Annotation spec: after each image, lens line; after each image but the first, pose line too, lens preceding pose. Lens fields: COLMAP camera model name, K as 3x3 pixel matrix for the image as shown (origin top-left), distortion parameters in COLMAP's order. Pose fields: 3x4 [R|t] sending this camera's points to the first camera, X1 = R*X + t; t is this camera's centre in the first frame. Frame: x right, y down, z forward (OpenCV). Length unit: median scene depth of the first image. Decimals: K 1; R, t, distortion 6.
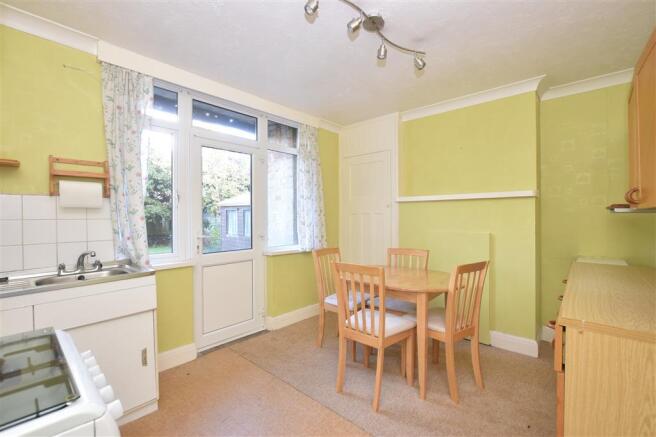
lens RADIAL K [[289.7, 0, 327.1], [0, 289.7, 216.6], [0, 0, 1]] dist [0.004954, 0.001217]
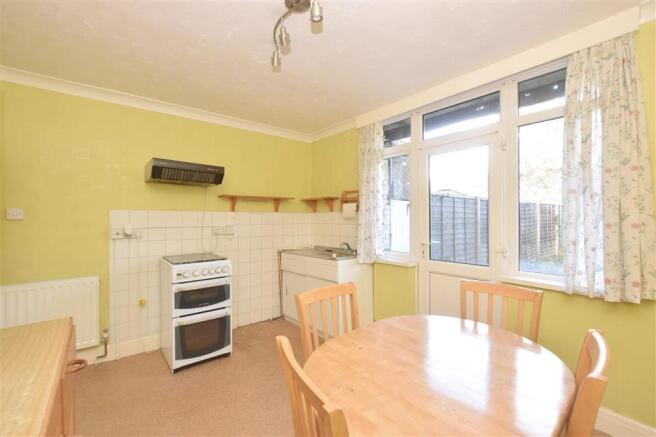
lens RADIAL K [[289.7, 0, 327.9], [0, 289.7, 217.4], [0, 0, 1]] dist [0.004954, 0.001217]
pose [[-0.157452, 0.007050, -0.987501, 0.582300], [0.005778, 0.999964, 0.006218, -0.027485], [0.987510, -0.004727, -0.157487, 0.718383]]
